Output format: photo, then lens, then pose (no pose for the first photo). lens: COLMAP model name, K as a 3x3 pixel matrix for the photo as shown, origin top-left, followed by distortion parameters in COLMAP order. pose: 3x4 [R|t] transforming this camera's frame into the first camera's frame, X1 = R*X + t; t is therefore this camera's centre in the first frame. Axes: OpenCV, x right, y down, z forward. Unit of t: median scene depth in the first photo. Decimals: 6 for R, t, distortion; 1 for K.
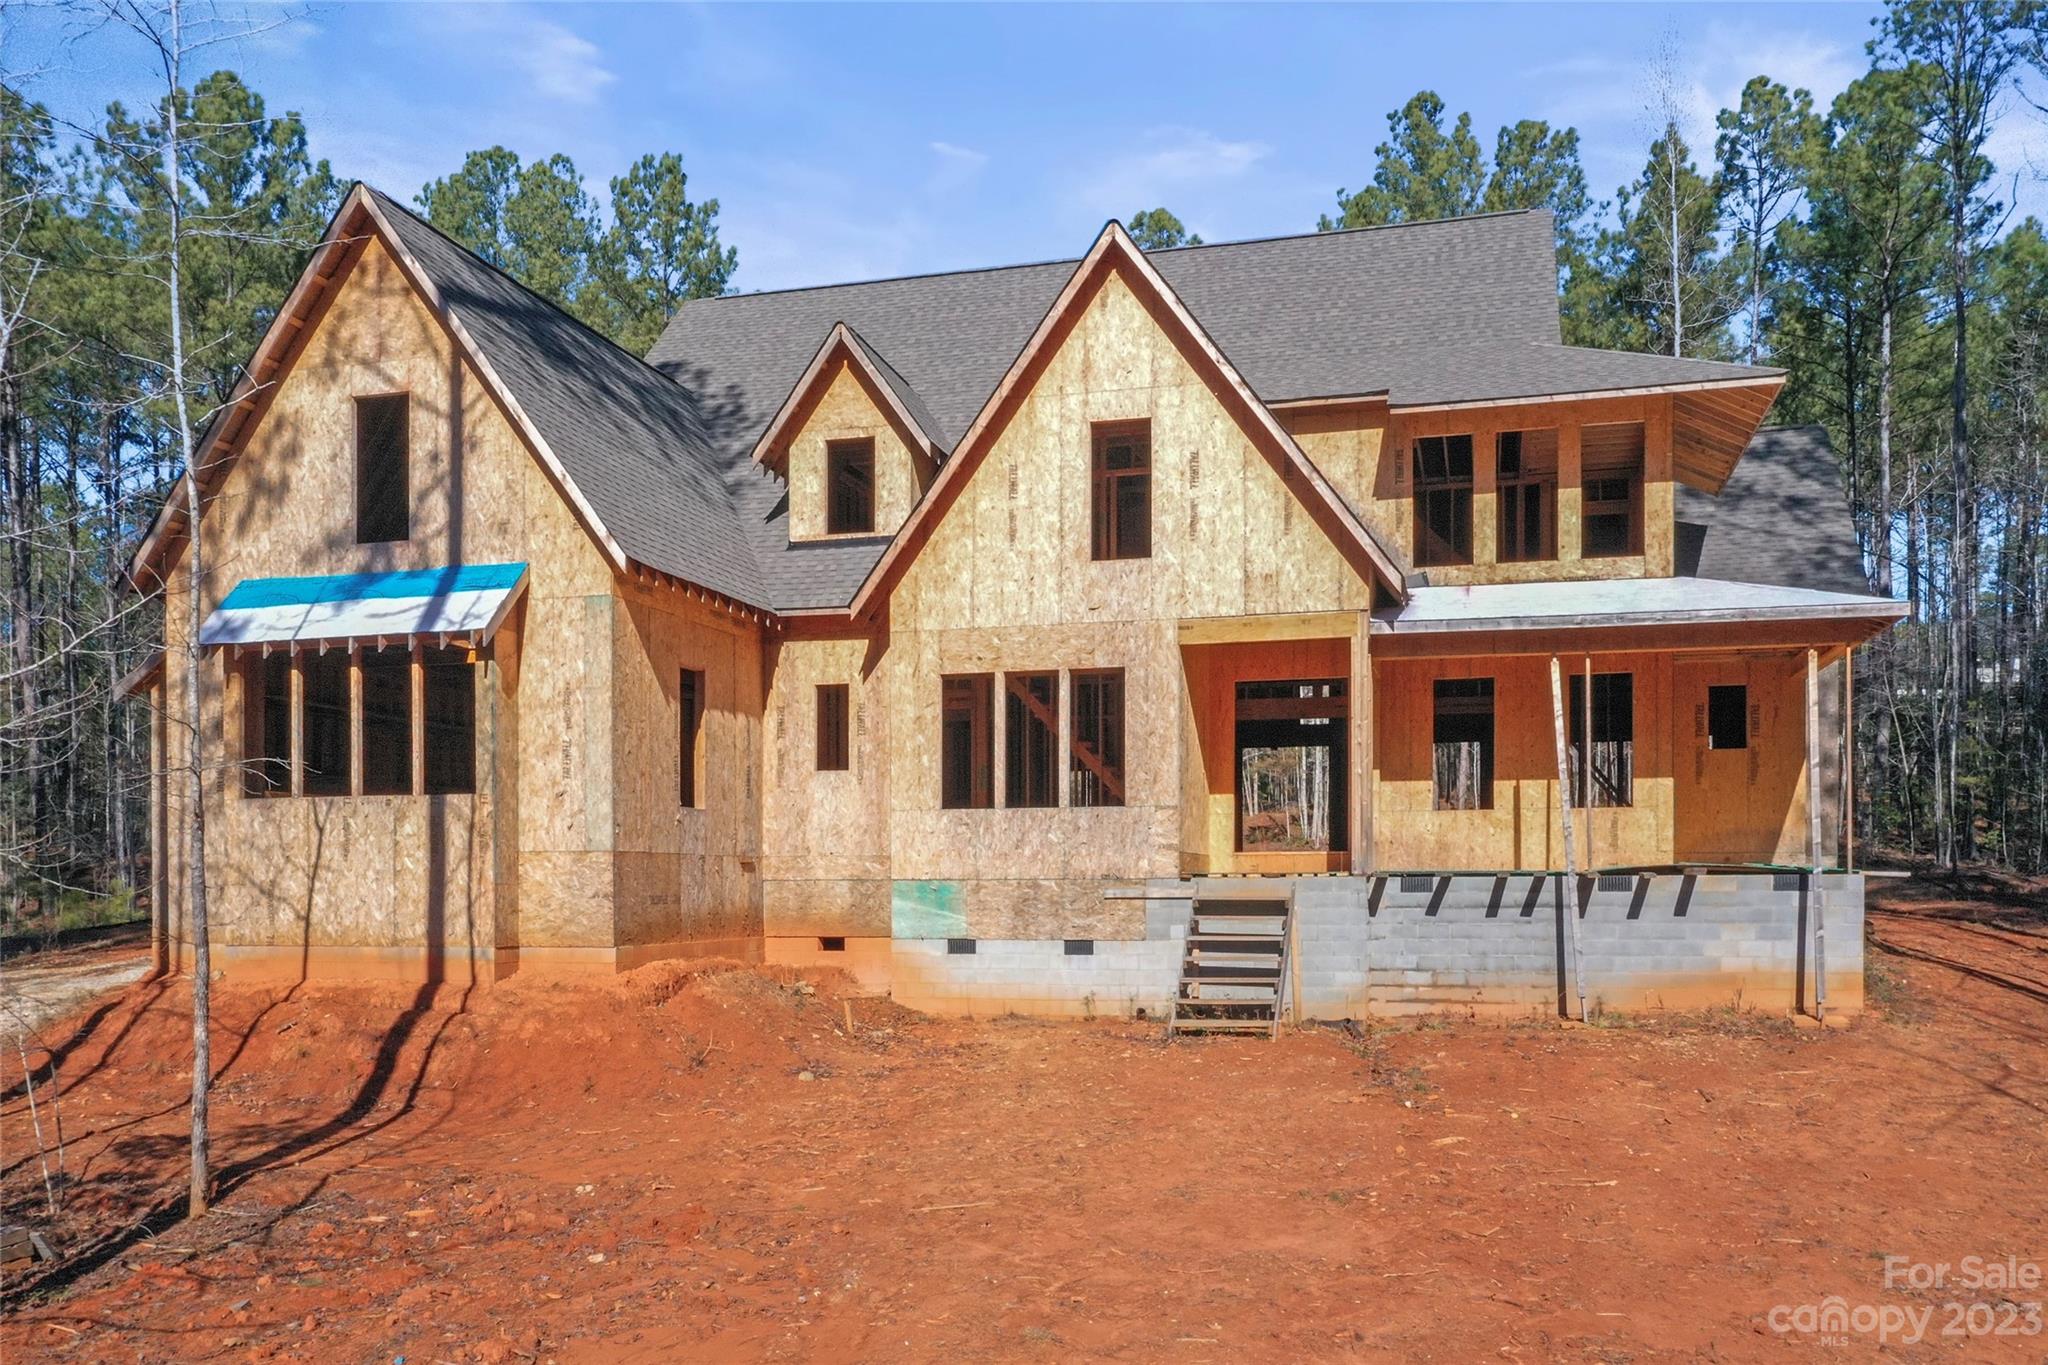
lens RADIAL K [[1633.2, 0, 1024.0], [0, 1633.2, 769.9], [0, 0, 1]] dist [-0.006503, -0.002411]
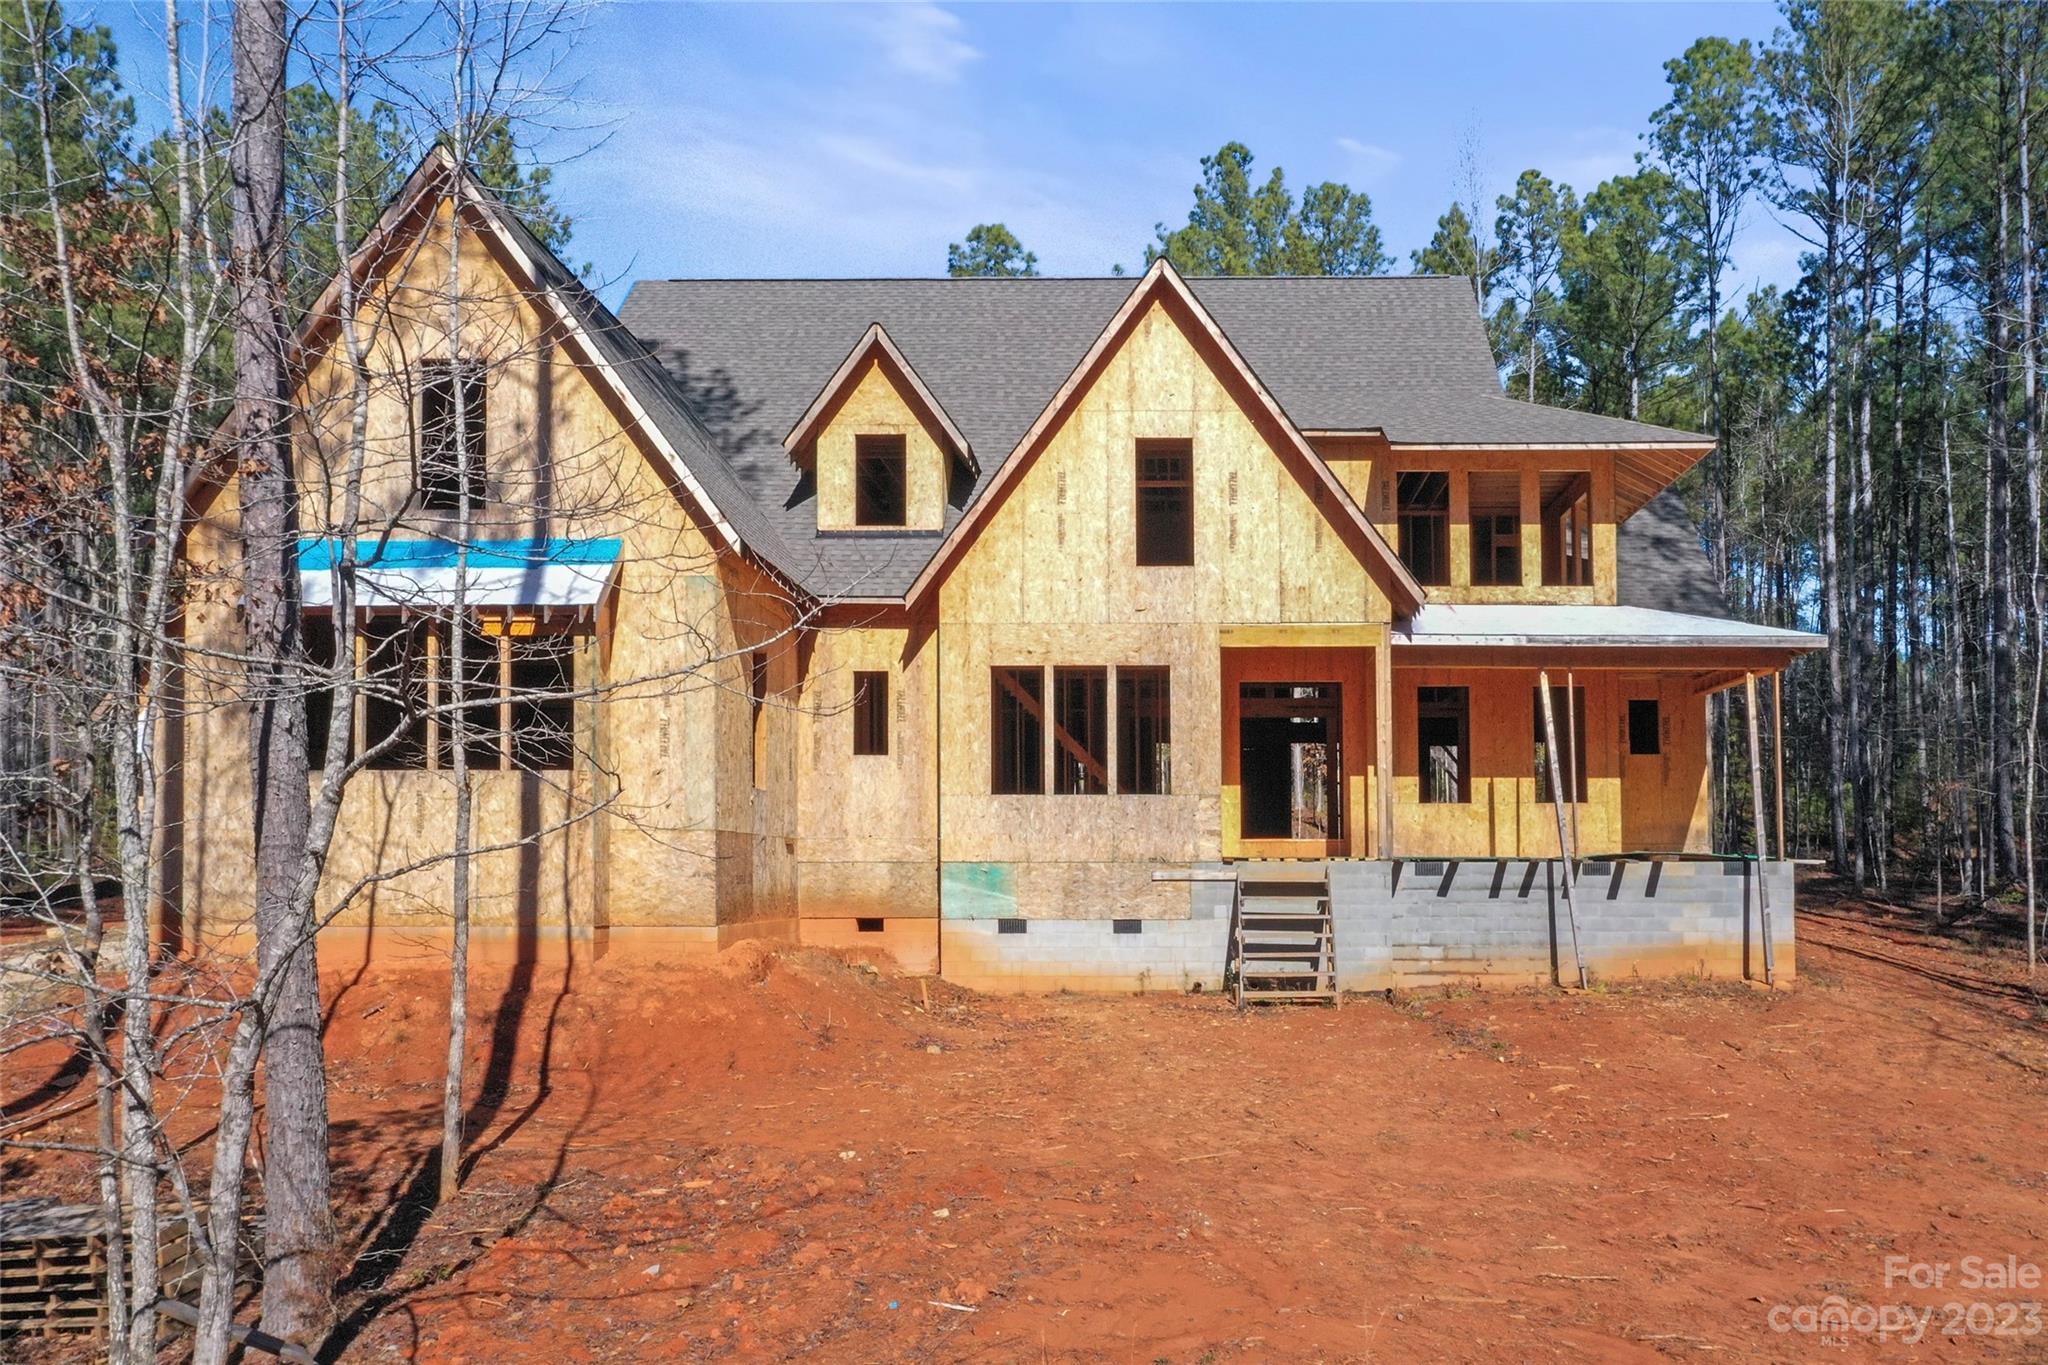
lens RADIAL K [[1669.0, 0, 1024.0], [0, 1669.0, 682.5], [0, 0, 1]] dist [-0.004565, -0.006746]
pose [[0.967428, 0.034170, 0.250829, -0.313027], [-0.021605, 0.998378, -0.052677, 0.008618], [-0.252222, 0.045542, 0.966597, -0.043030]]
